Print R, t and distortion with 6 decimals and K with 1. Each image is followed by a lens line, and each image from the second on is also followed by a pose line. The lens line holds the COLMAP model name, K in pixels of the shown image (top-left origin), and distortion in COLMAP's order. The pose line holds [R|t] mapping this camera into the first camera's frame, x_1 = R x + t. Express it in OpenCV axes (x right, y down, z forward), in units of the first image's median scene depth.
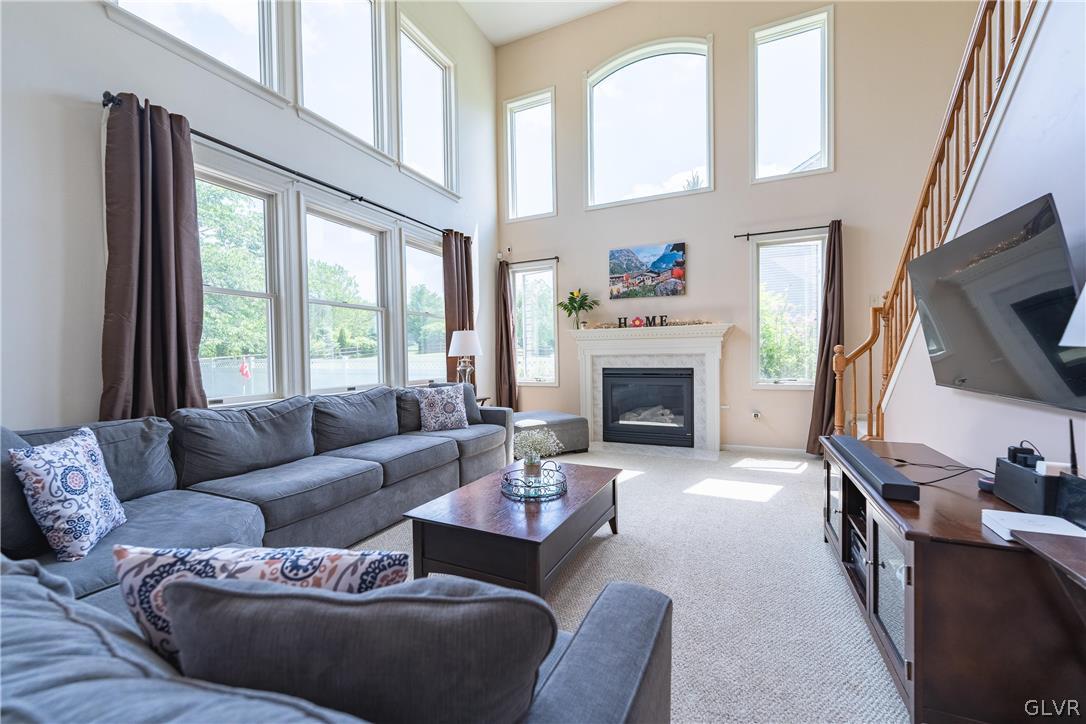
lens RADIAL K [[439.8, 0, 540.2], [0, 439.8, 363.5], [0, 0, 1]] dist [0.000683, -0.000012]
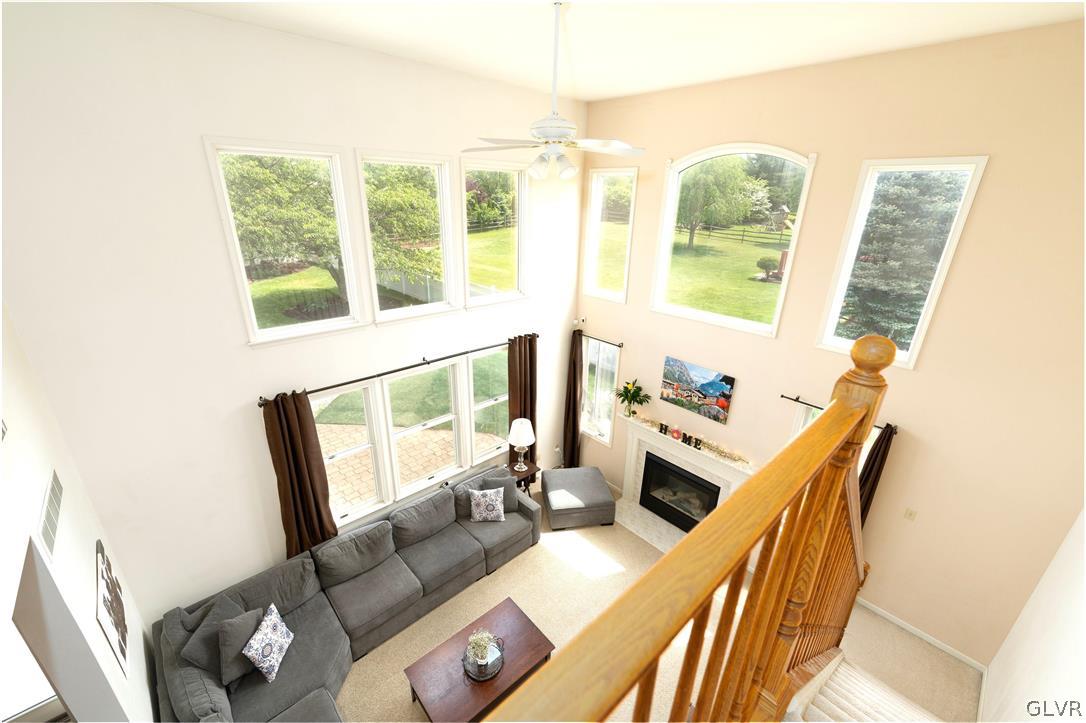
lens RADIAL K [[442.1, 0, 543.0], [0, 442.1, 361.5], [0, 0, 1]] dist [-0.001260, -0.000125]
pose [[0.923694, 0.173772, -0.341458, 0.257438], [-0.045653, 0.934798, 0.352233, -0.621606], [0.380402, -0.309767, 0.871400, -0.010293]]
